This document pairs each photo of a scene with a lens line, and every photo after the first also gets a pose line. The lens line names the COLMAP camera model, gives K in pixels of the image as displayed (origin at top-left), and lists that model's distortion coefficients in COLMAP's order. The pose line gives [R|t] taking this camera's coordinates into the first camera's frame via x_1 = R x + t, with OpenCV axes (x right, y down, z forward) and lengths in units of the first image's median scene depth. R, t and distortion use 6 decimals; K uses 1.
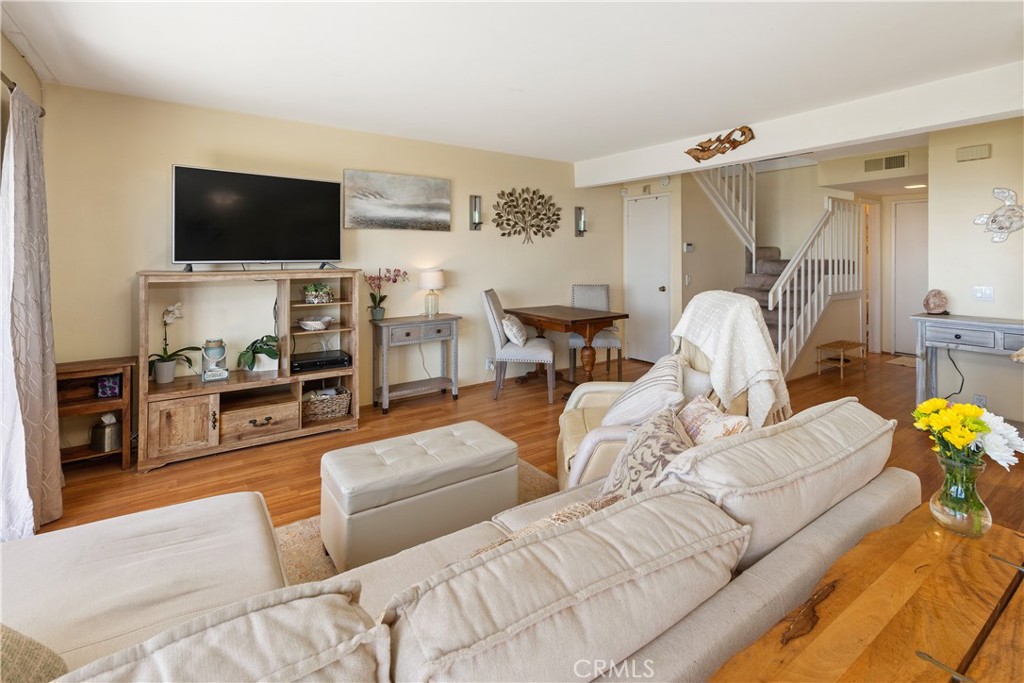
lens RADIAL K [[447.9, 0, 487.3], [0, 447.9, 258.1], [0, 0, 1]] dist [0.004418, 0.000998]
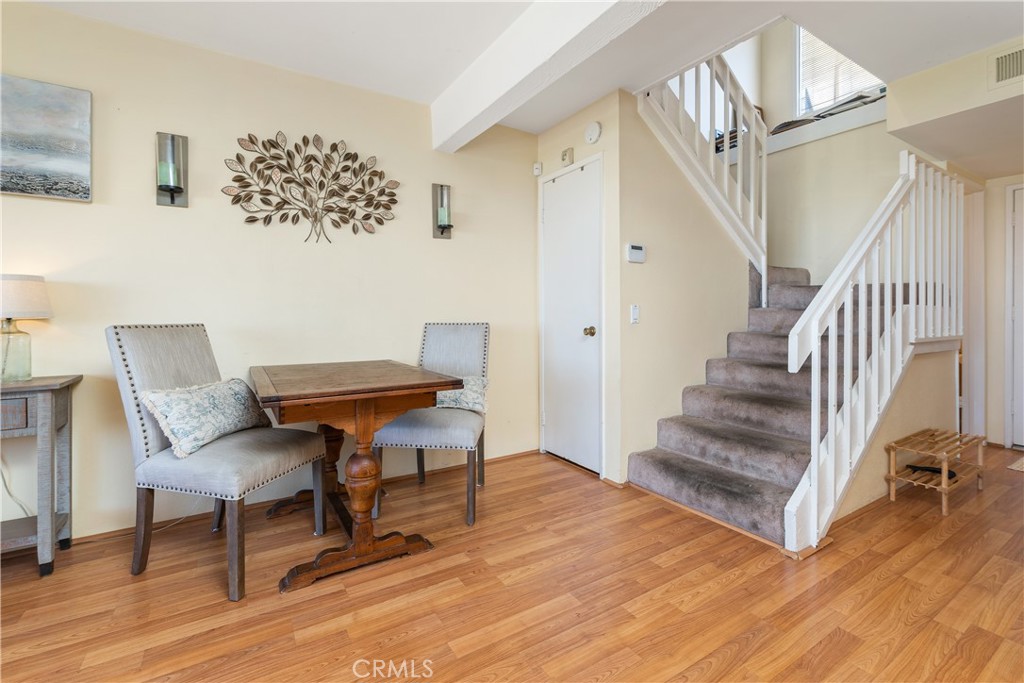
lens RADIAL K [[447.9, 0, 480.7], [0, 447.9, 313.8], [0, 0, 1]] dist [0.004418, 0.000998]
pose [[0.999006, 0.000139, -0.044586, 0.302188], [-0.000248, 0.999997, -0.002435, 0.052108], [0.044585, 0.002444, 0.999003, 0.479478]]
